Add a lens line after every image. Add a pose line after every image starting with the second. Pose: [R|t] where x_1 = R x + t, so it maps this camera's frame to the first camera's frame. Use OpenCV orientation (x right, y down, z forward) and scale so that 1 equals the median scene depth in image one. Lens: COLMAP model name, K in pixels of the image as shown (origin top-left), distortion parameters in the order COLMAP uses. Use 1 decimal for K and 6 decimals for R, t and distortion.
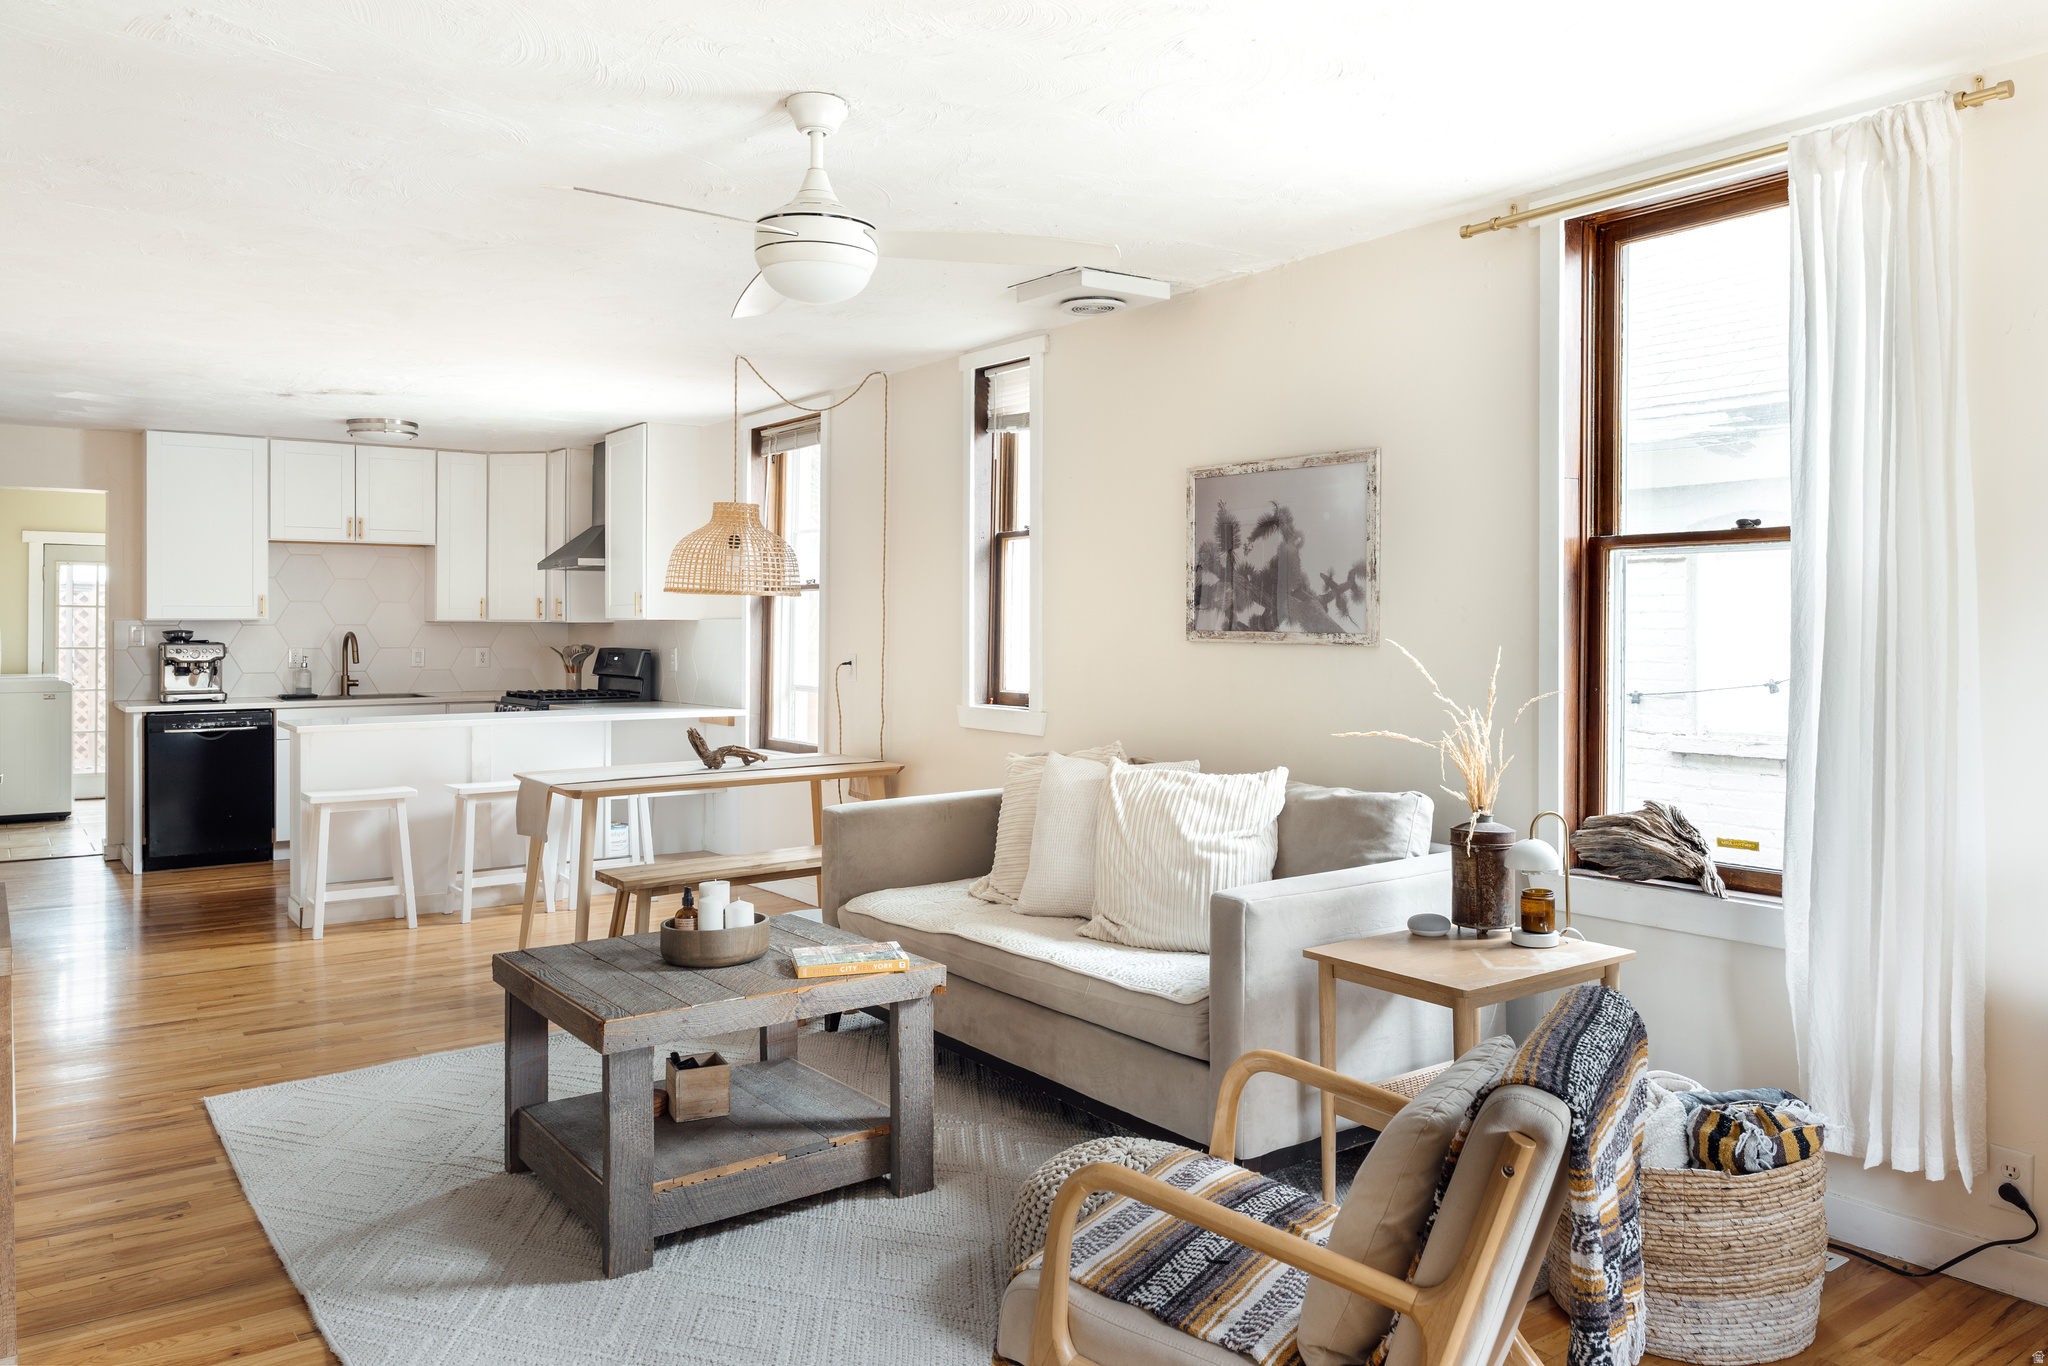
lens RADIAL K [[1382.8, 0, 1040.1], [0, 1382.8, 632.7], [0, 0, 1]] dist [0.005513, -0.003164]
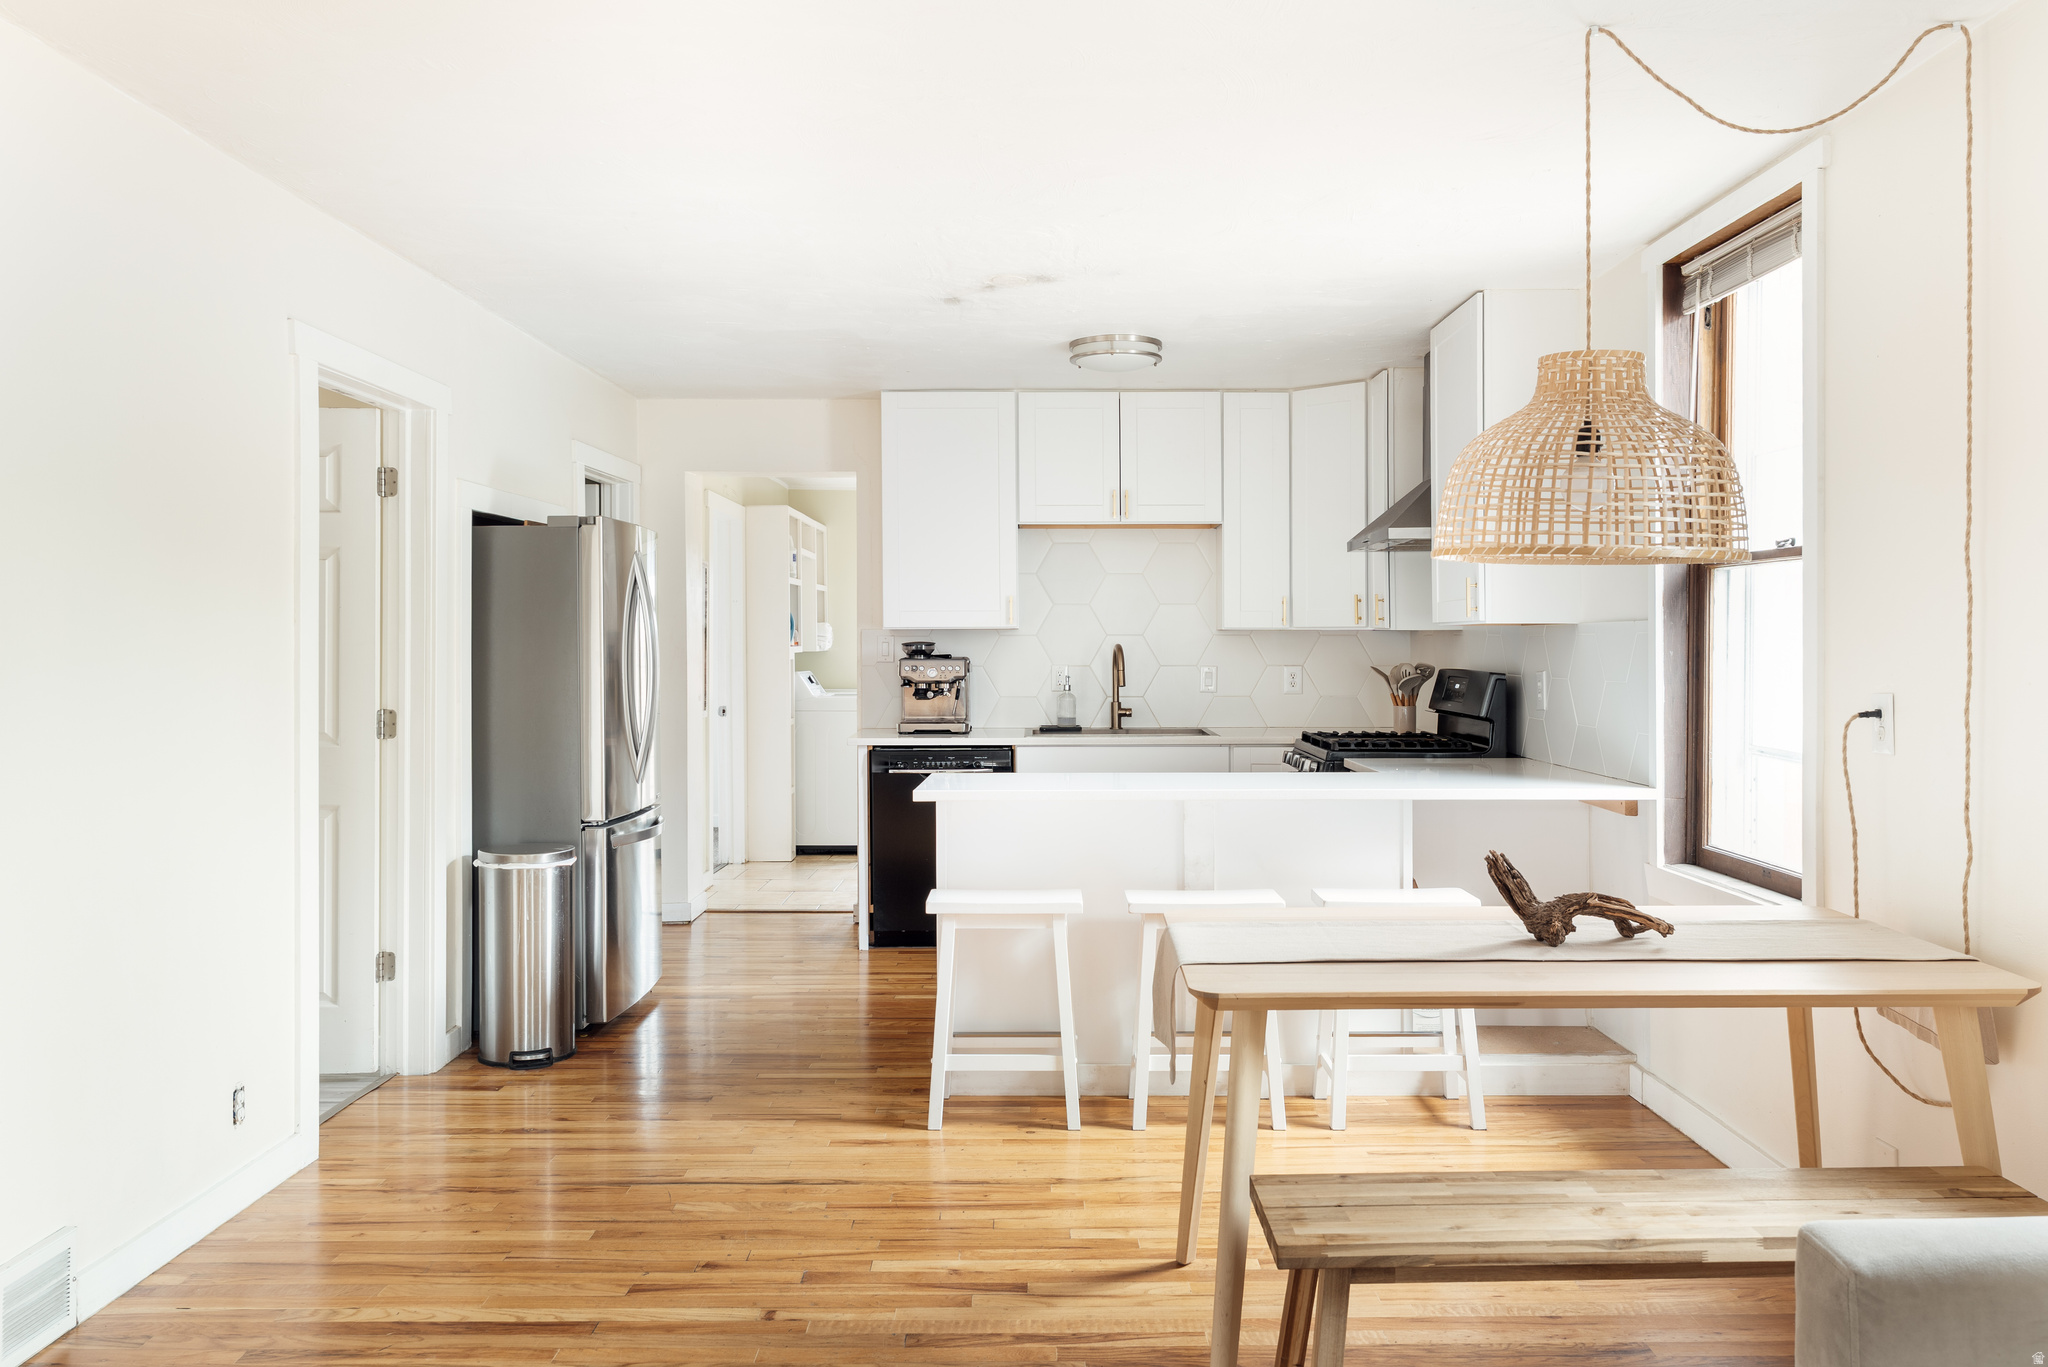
lens RADIAL K [[1514.1, 0, 1071.4], [0, 1514.1, 607.1], [0, 0, 1]] dist [0.006078, 0.001194]
pose [[0.815461, -0.012534, -0.578676, -0.050880], [-0.003422, 0.999644, -0.026475, 0.001182], [0.578802, 0.023570, 0.815127, 0.346314]]
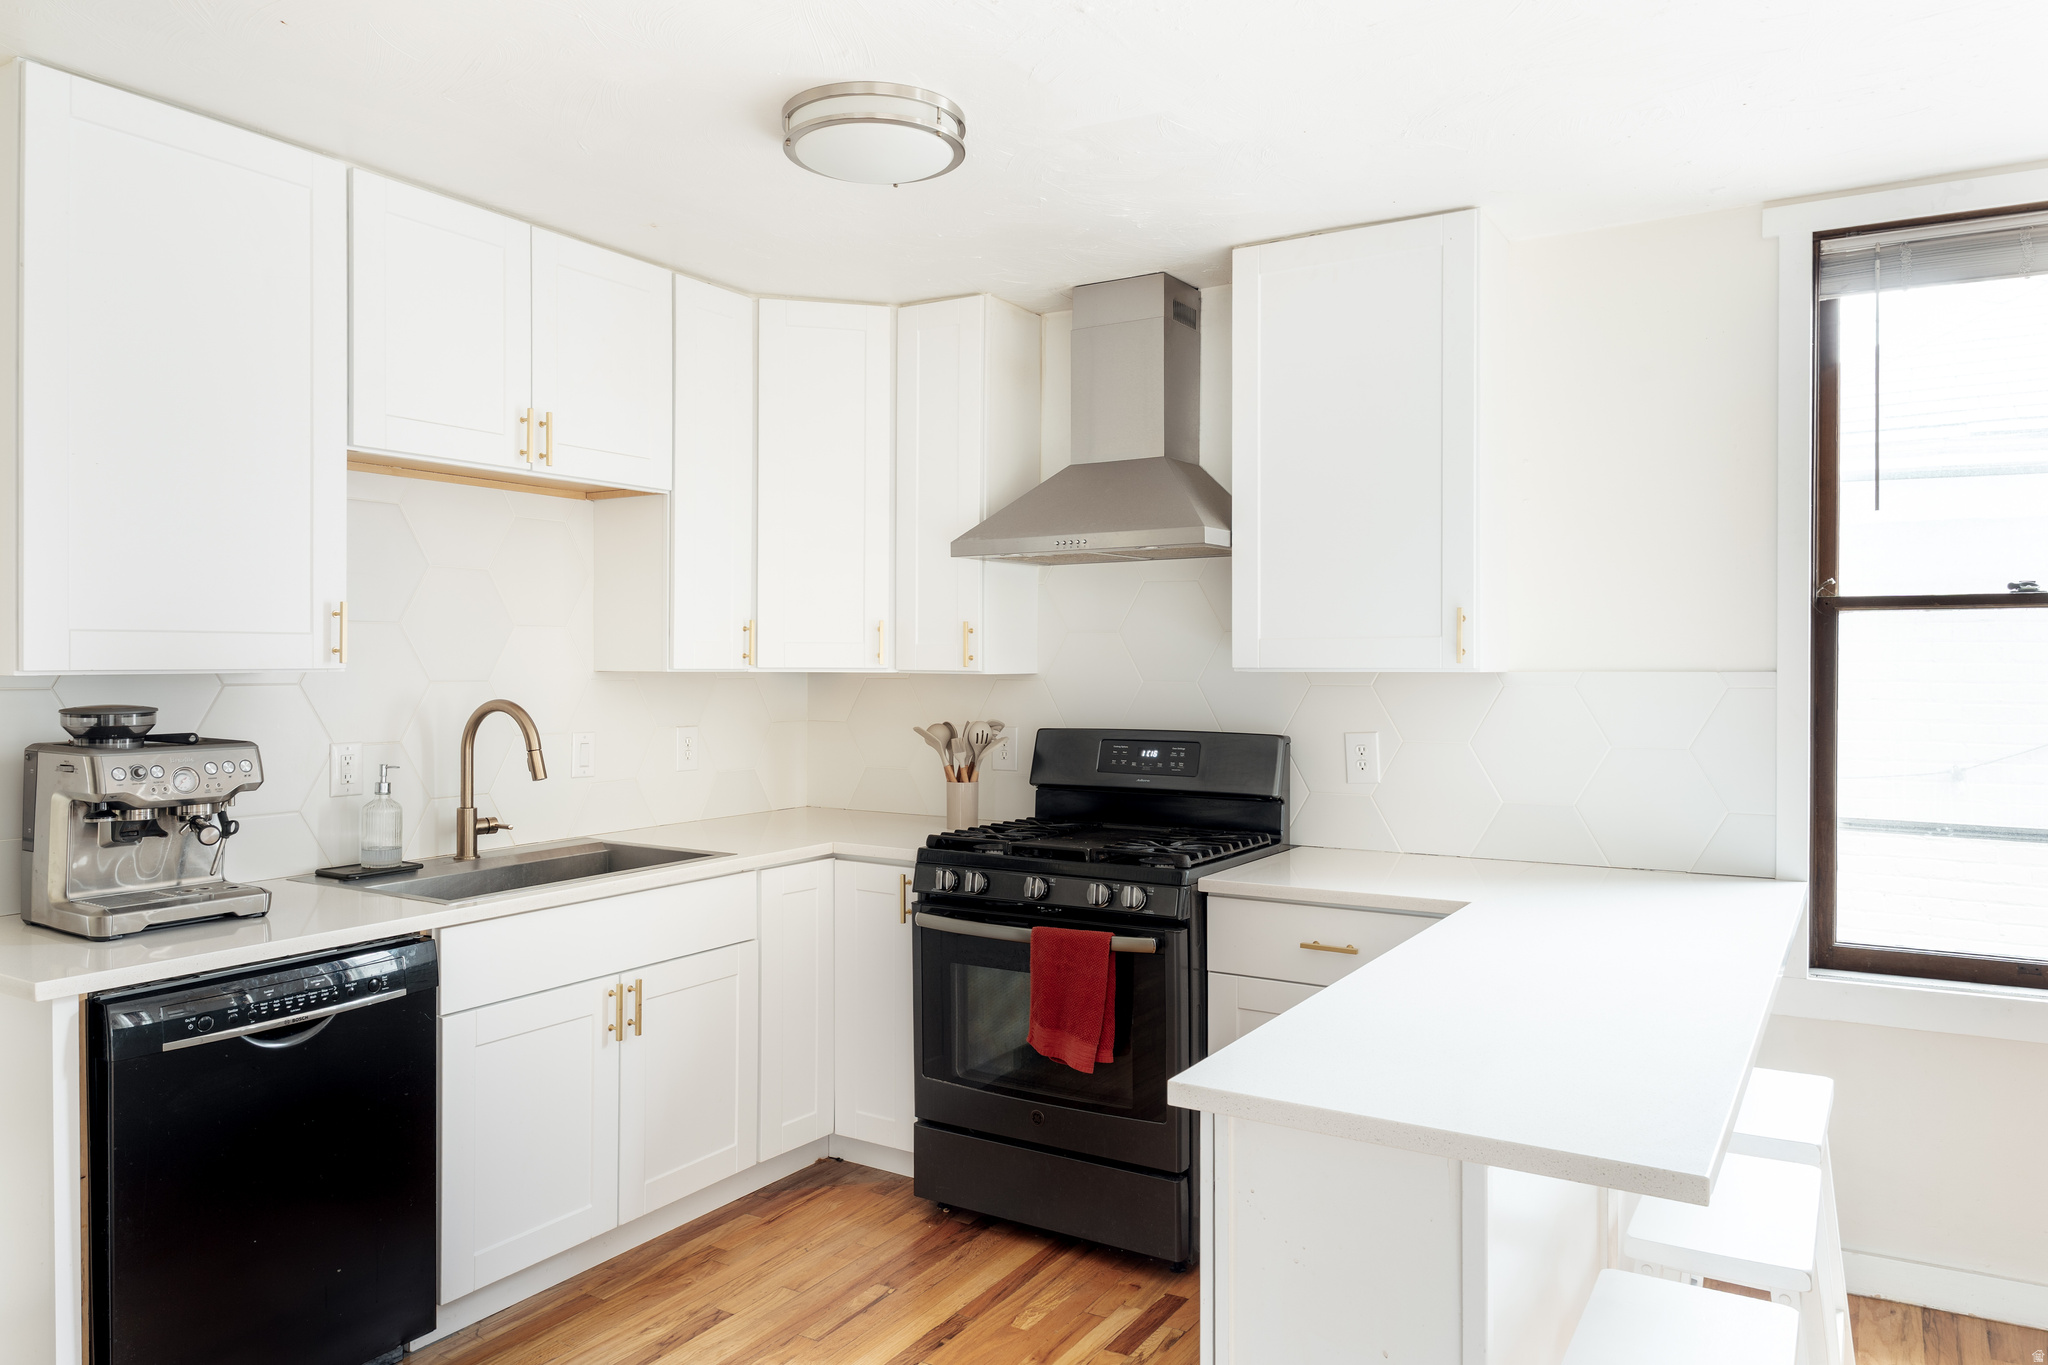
lens RADIAL K [[1382.8, 0, 1035.1], [0, 1382.8, 676.1], [0, 0, 1]] dist [0.005513, -0.003164]
pose [[0.929113, -0.002099, 0.369791, -0.542885], [0.000157, 0.999986, 0.005281, -0.010530], [-0.369797, -0.004849, 0.929100, 0.619272]]
